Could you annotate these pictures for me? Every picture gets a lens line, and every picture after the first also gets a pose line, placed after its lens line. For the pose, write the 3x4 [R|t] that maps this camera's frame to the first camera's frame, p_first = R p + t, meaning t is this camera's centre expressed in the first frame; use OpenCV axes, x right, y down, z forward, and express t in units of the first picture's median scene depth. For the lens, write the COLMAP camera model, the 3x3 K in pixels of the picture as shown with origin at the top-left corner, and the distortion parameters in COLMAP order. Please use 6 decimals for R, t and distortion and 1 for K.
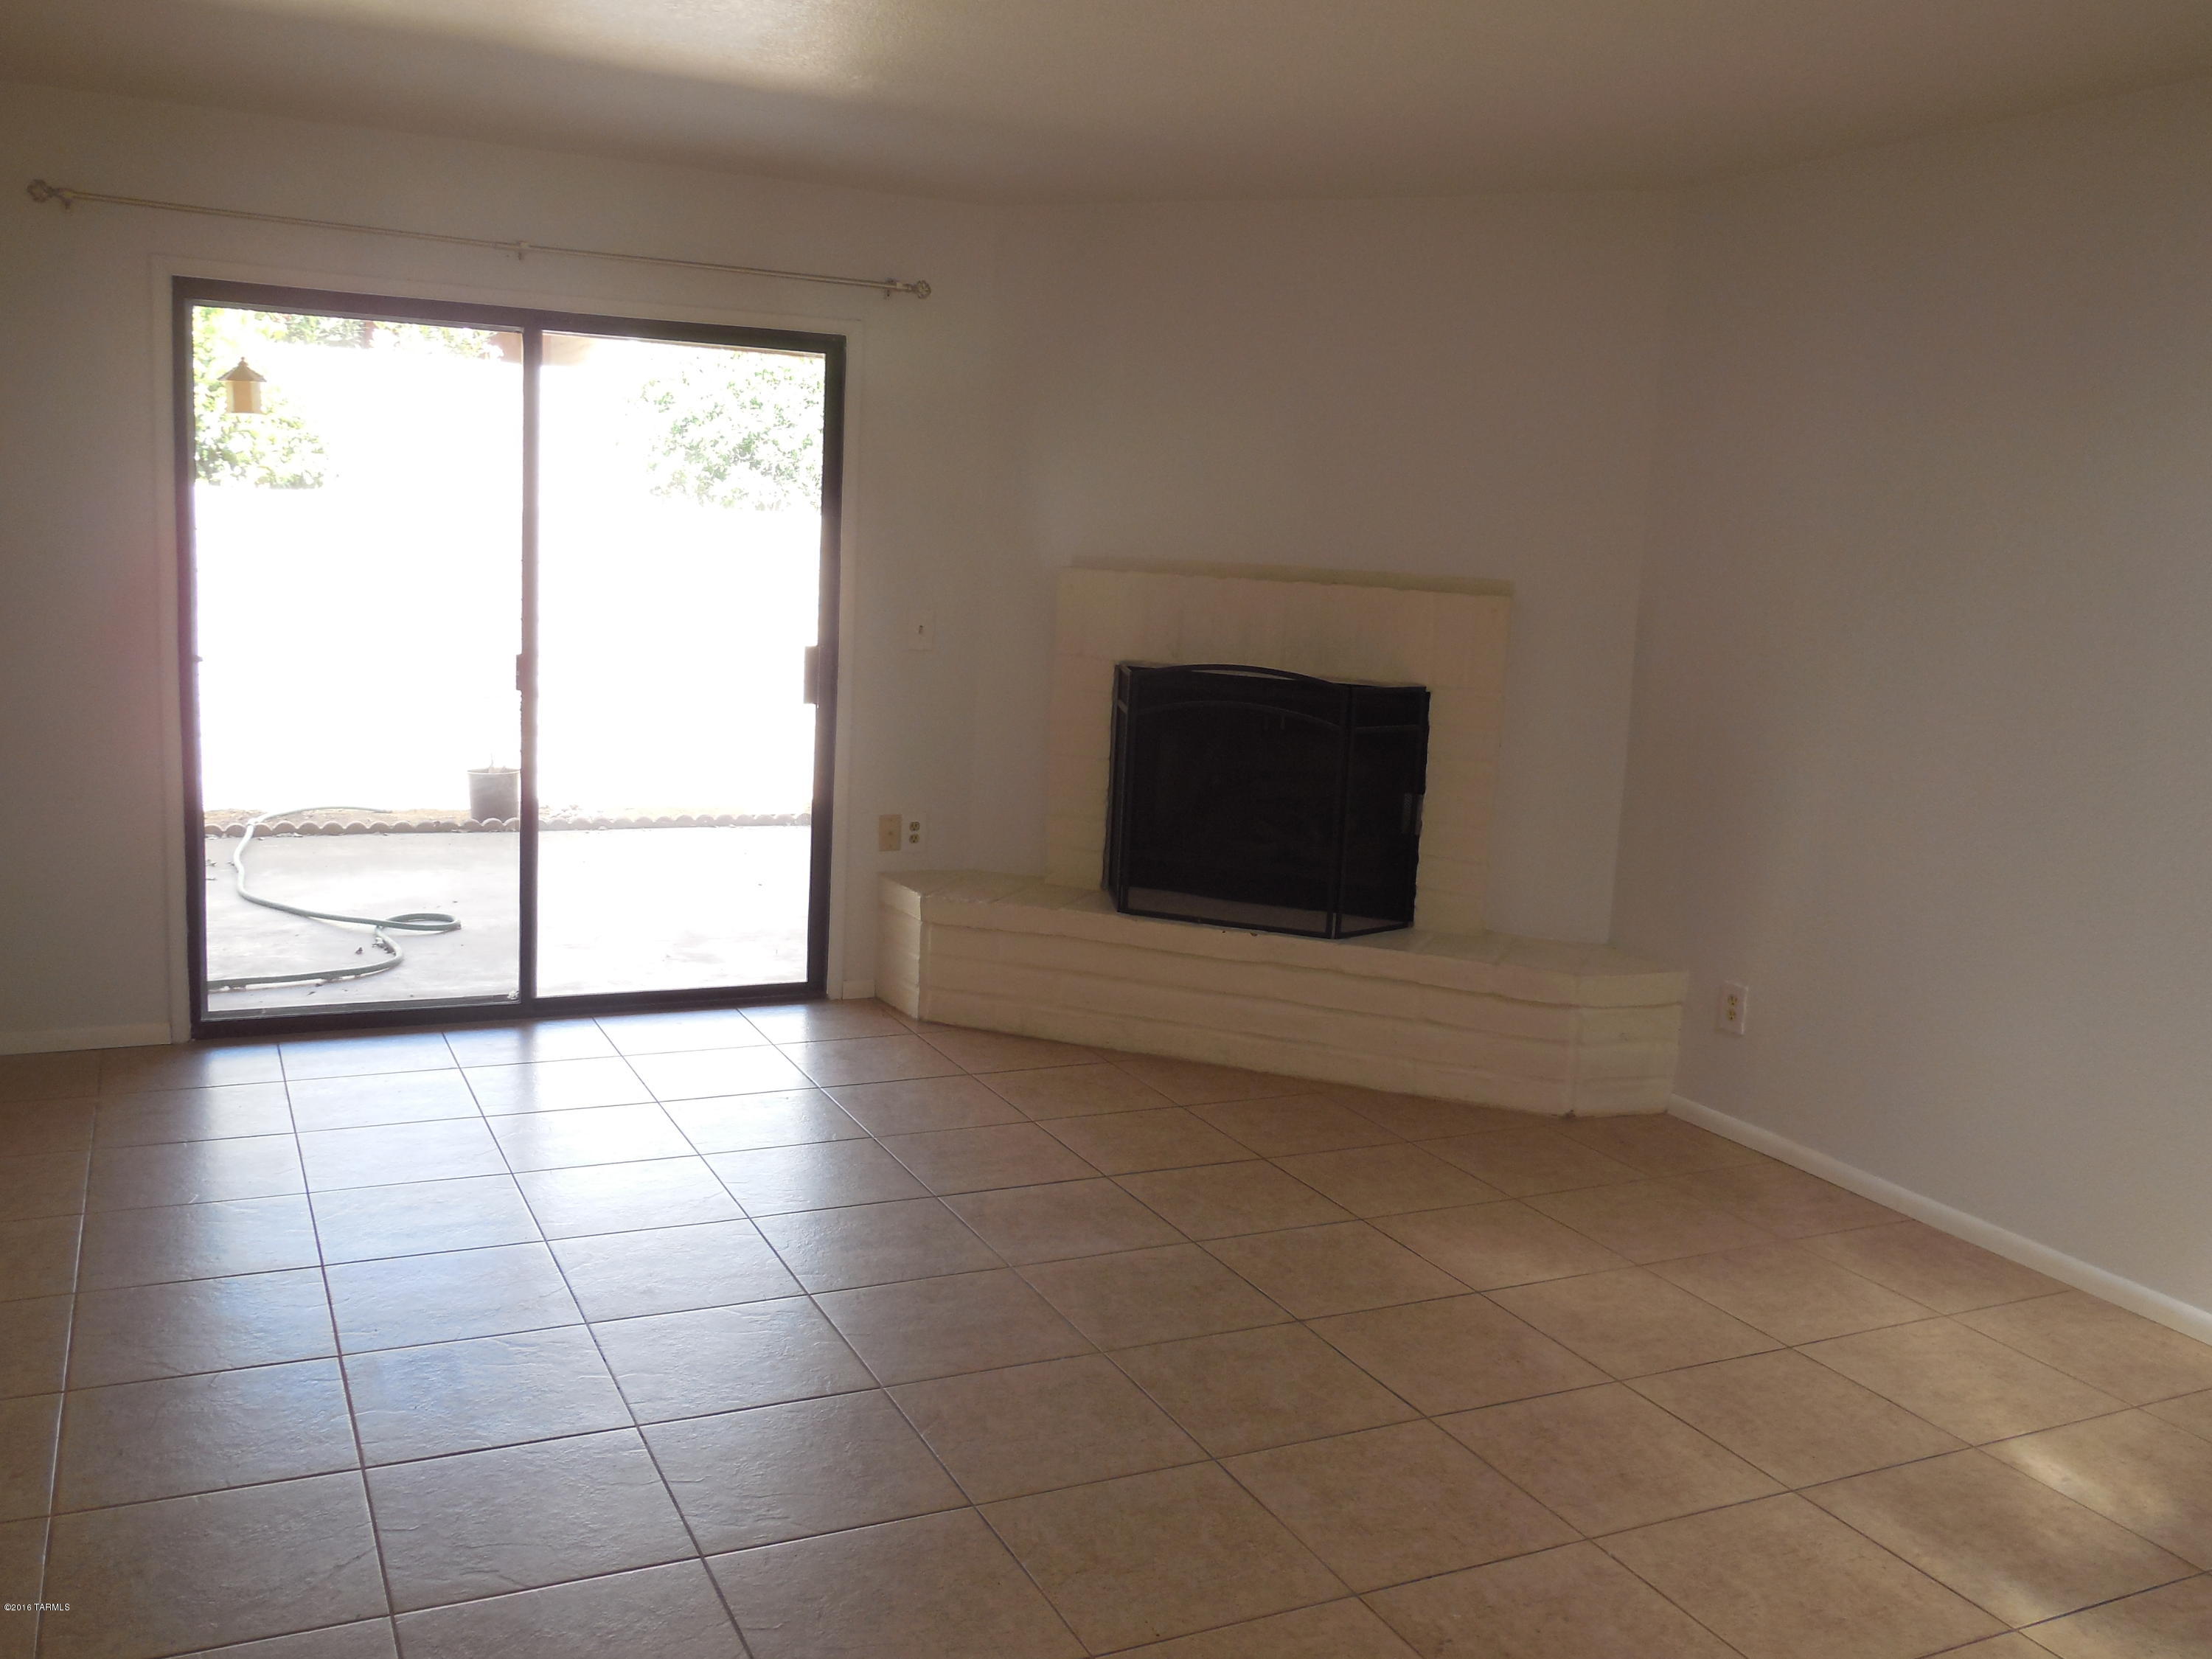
lens RADIAL K [[1960.4, 0, 1106.0], [0, 1960.4, 829.5], [0, 0, 1]] dist [-0.003018, 0.057508]
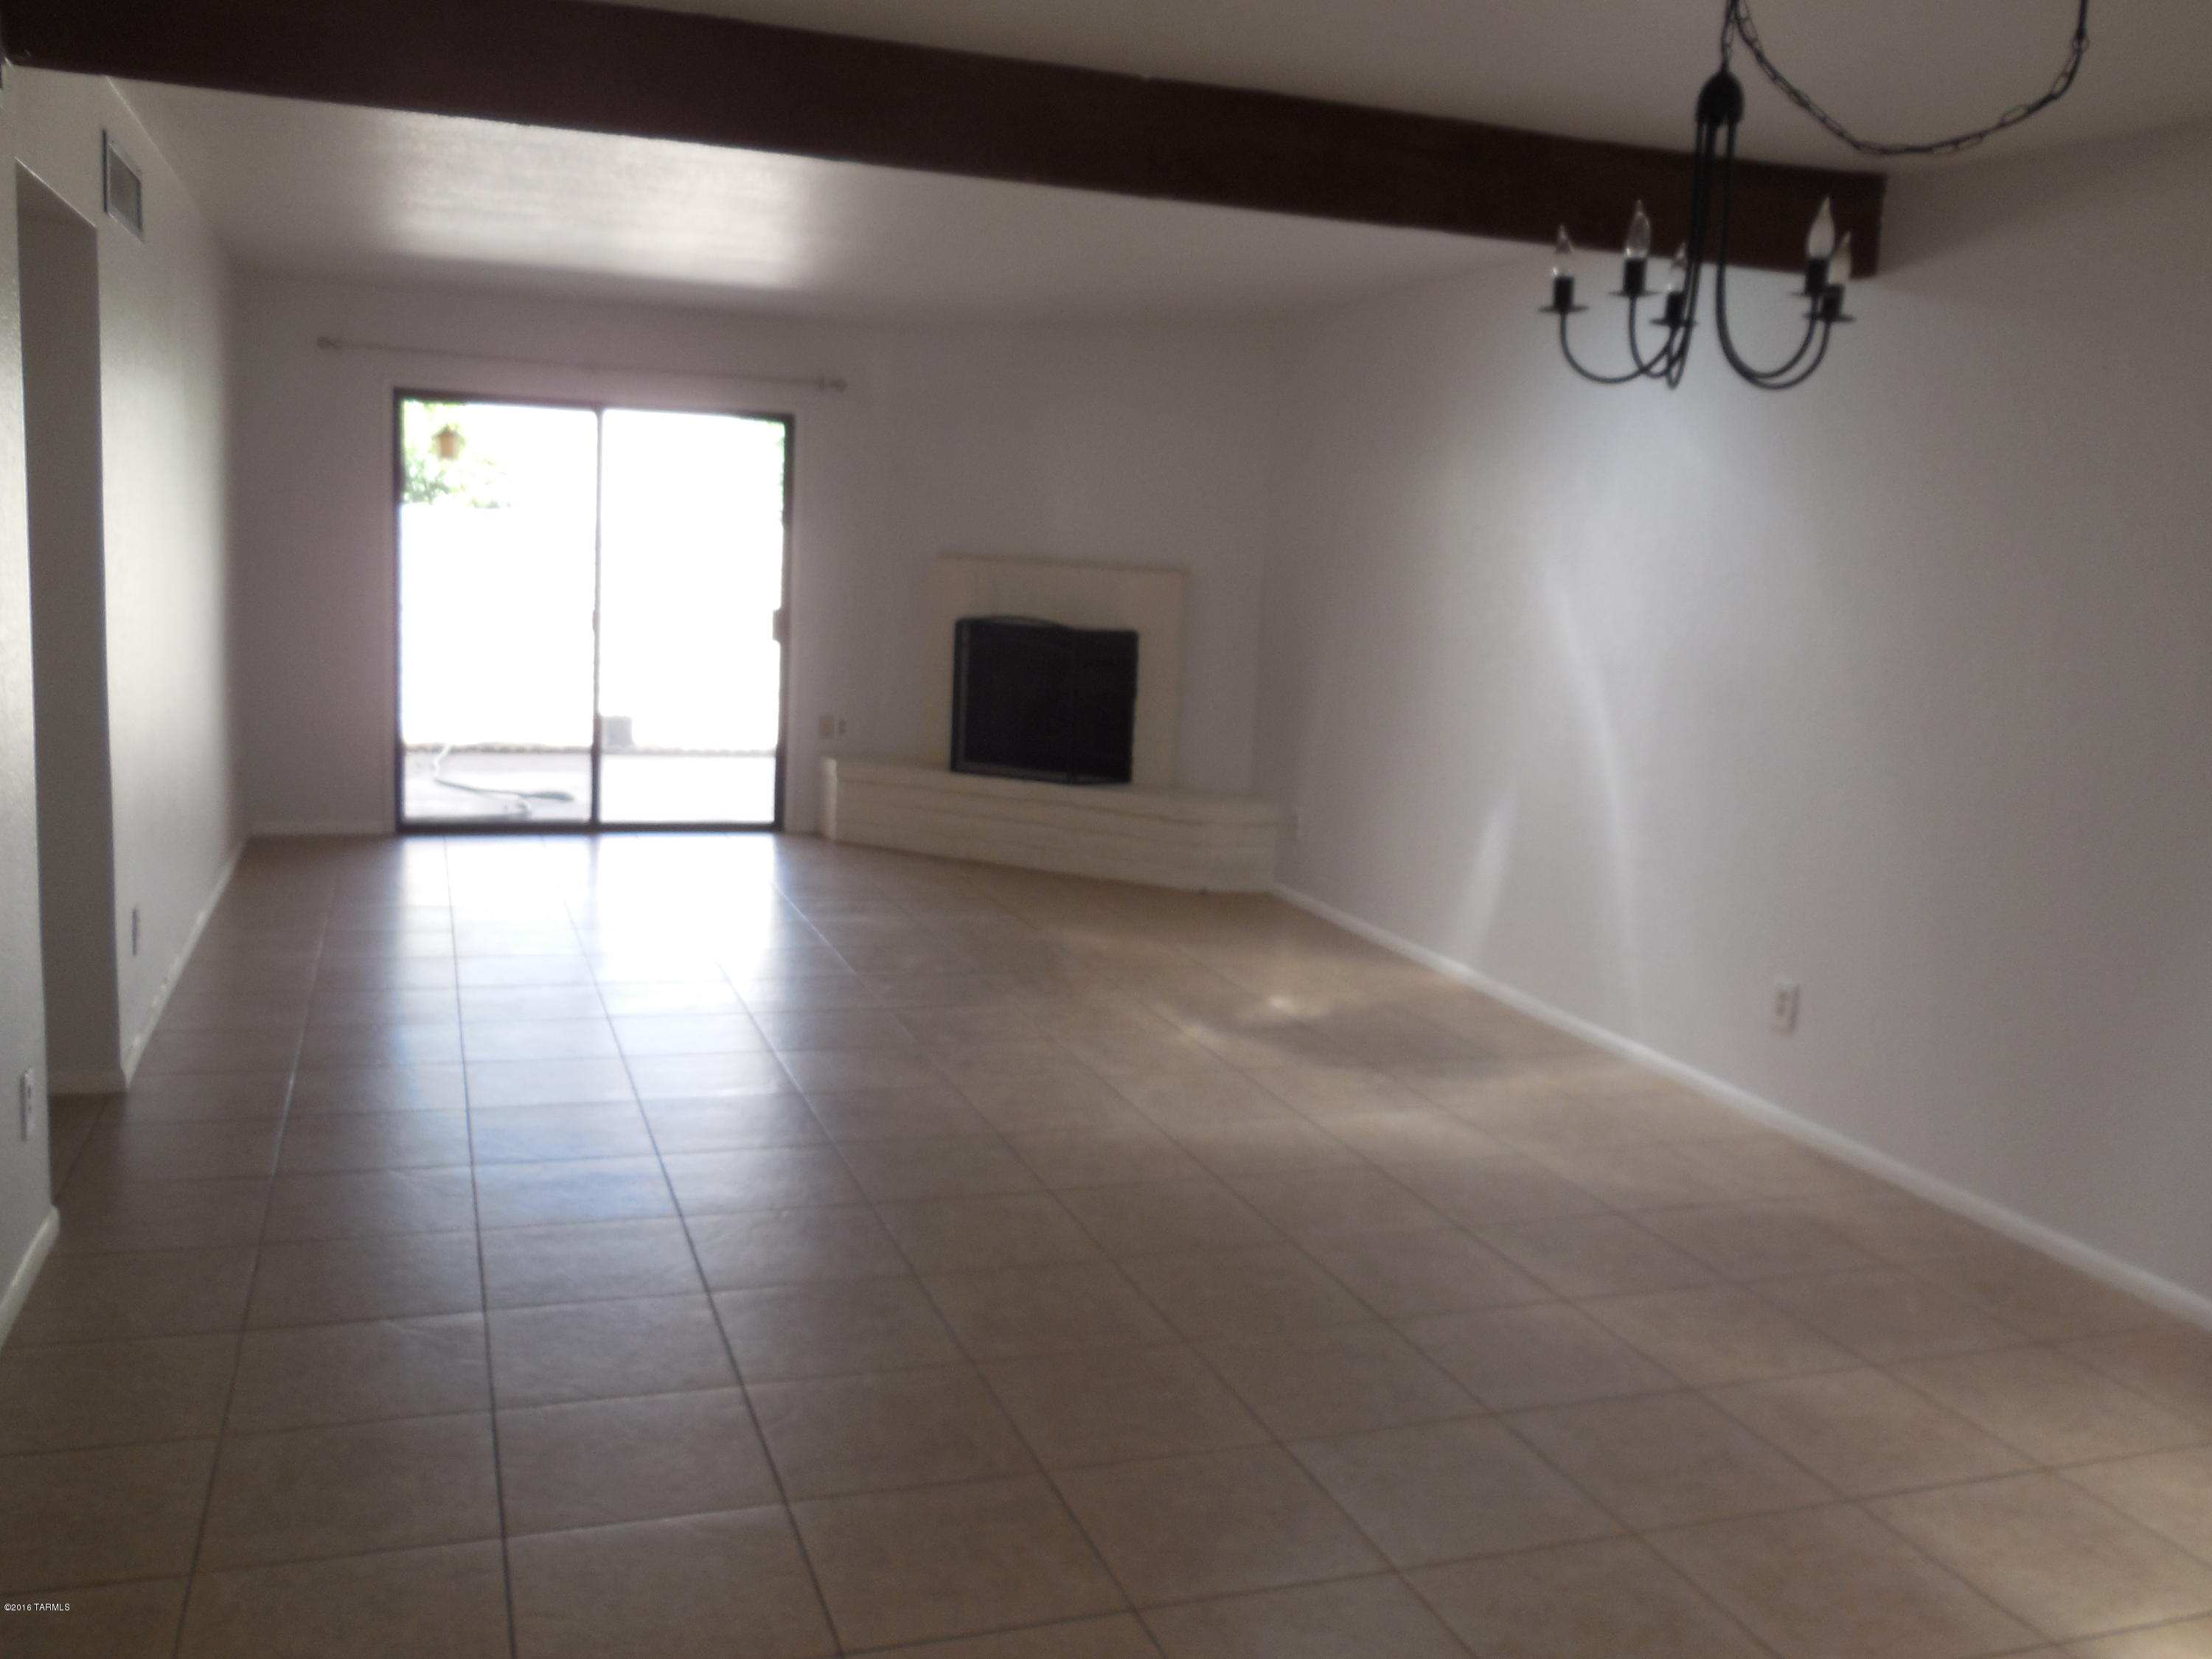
lens RADIAL K [[1912.8, 0, 1114.5], [0, 1912.8, 818.7], [0, 0, 1]] dist [-0.002357, -0.002811]
pose [[0.995405, 0.014014, -0.094726, 0.280609], [-0.015197, 0.999815, -0.011777, 0.094658], [0.094544, 0.013162, 0.995434, -0.530697]]
